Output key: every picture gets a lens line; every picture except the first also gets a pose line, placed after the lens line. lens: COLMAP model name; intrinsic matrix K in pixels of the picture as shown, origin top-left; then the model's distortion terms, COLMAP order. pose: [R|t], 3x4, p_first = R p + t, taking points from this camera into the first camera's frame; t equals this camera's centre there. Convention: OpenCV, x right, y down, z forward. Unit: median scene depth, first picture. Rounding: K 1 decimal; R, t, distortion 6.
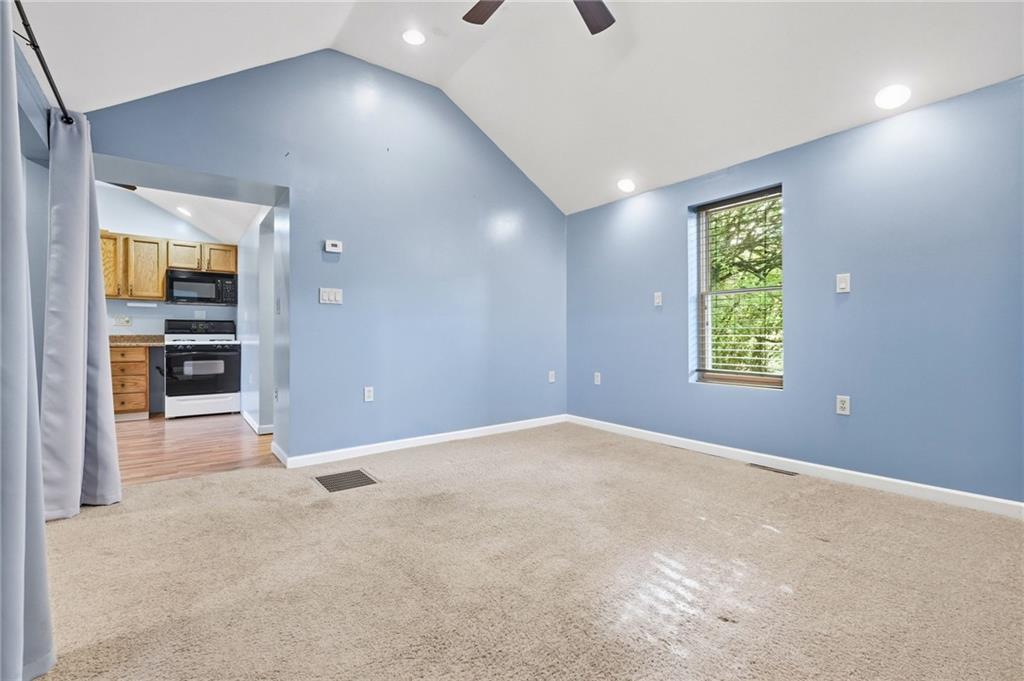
lens RADIAL K [[457.4, 0, 510.2], [0, 457.4, 336.3], [0, 0, 1]] dist [0.002585, -0.000987]
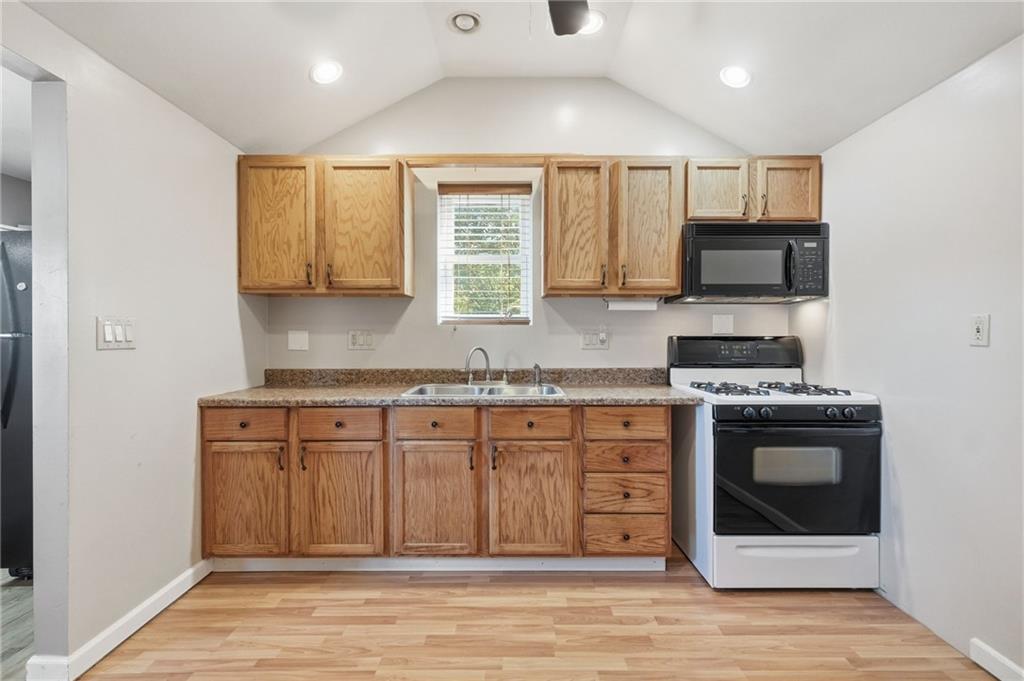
lens RADIAL K [[457.4, 0, 516.2], [0, 457.4, 339.5], [0, 0, 1]] dist [0.002585, -0.000987]
pose [[0.793536, 0.003353, -0.608514, -0.608961], [-0.000310, 0.999987, 0.005106, -0.036952], [0.608523, -0.003863, 0.793527, 0.546286]]
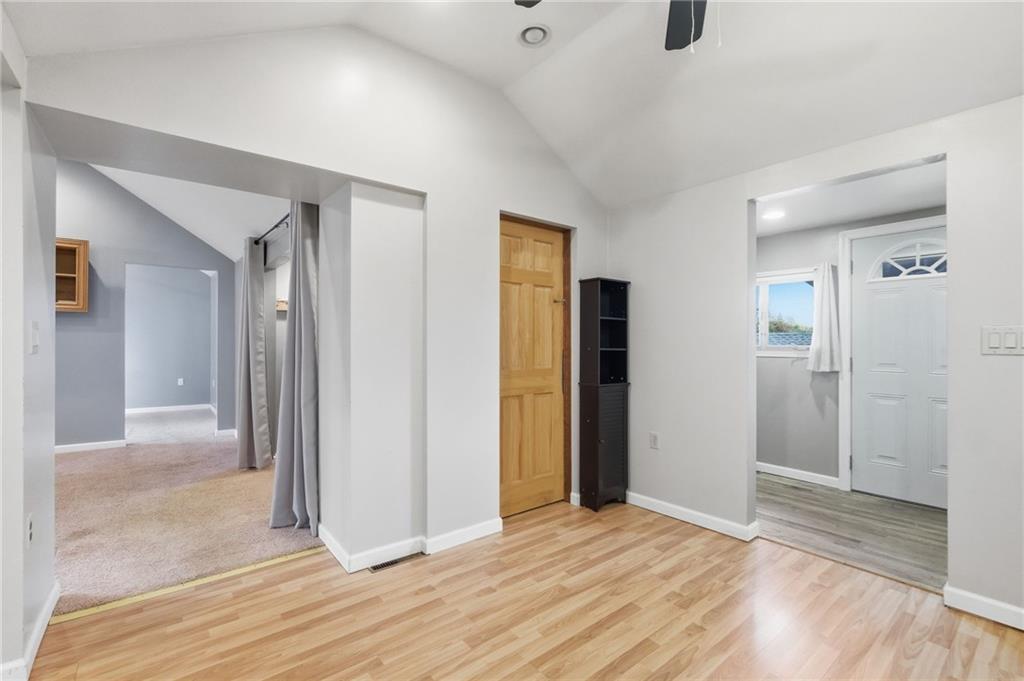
lens RADIAL K [[457.4, 0, 511.6], [0, 457.4, 342.8], [0, 0, 1]] dist [0.002585, -0.000987]
pose [[-0.999739, -0.002164, -0.022729, -0.637340], [-0.002188, 0.999997, 0.001034, -0.035156], [0.022726, 0.001084, -0.999741, 0.951468]]
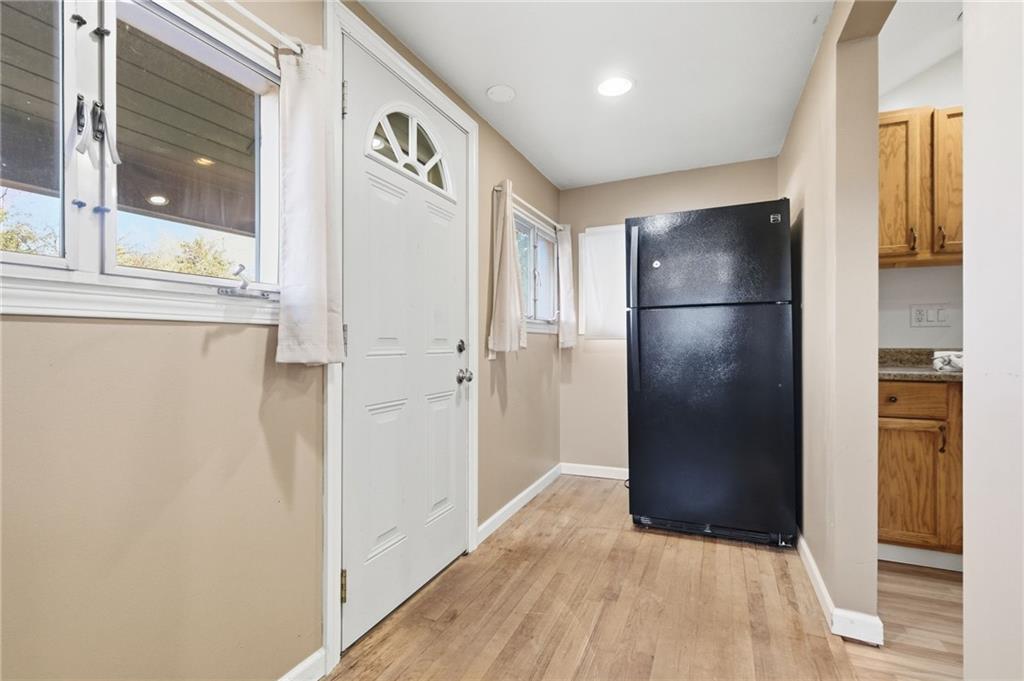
lens RADIAL K [[476.9, 0, 518.1], [0, 476.9, 338.0], [0, 0, 1]] dist [-0.000058, -0.000714]
pose [[0.490866, -0.005405, -0.871219, -0.846044], [-0.005879, 0.999937, -0.009515, -0.005476], [0.871215, 0.009792, 0.490803, 0.272860]]
